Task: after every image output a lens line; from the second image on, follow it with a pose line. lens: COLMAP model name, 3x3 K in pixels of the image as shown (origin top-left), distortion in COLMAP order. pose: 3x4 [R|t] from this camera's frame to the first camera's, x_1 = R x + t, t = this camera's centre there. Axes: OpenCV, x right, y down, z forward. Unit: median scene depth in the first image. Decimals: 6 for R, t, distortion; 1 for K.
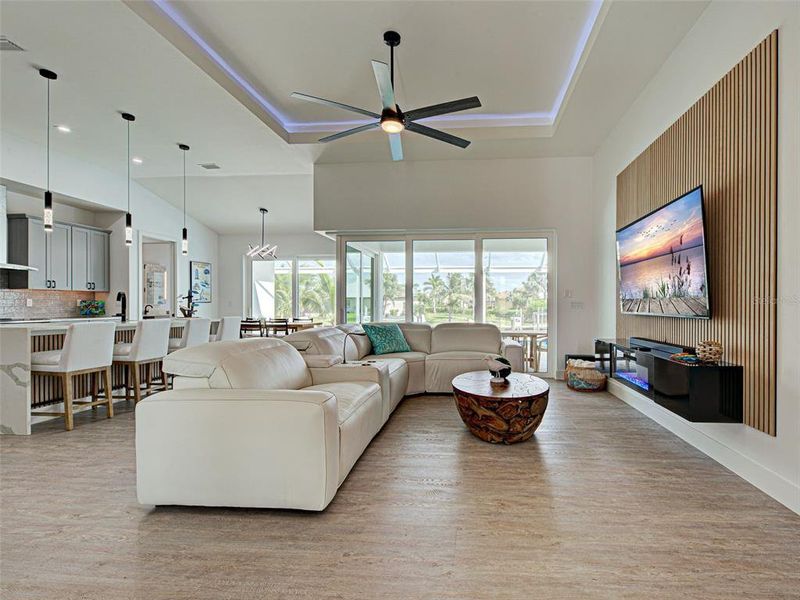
lens RADIAL K [[708.4, 0, 400.0], [0, 708.4, 300.0], [0, 0, 1]] dist [0.003534, -0.000023]
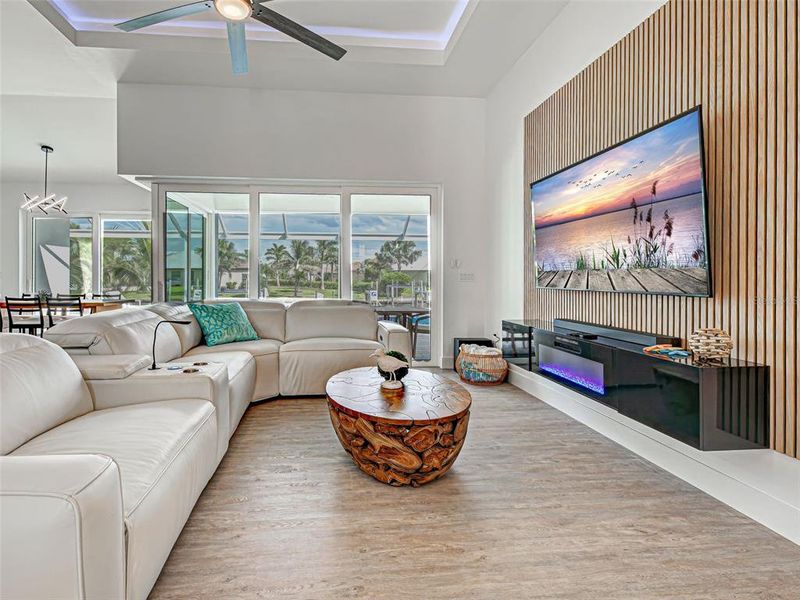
lens RADIAL K [[553.6, 0, 404.7], [0, 553.6, 282.4], [0, 0, 1]] dist [0.005225, 0.000728]
pose [[0.954798, -0.000356, 0.297254, -0.013008], [-0.004333, 0.999876, 0.015114, 0.004378], [-0.297223, -0.015719, 0.954679, 0.496125]]
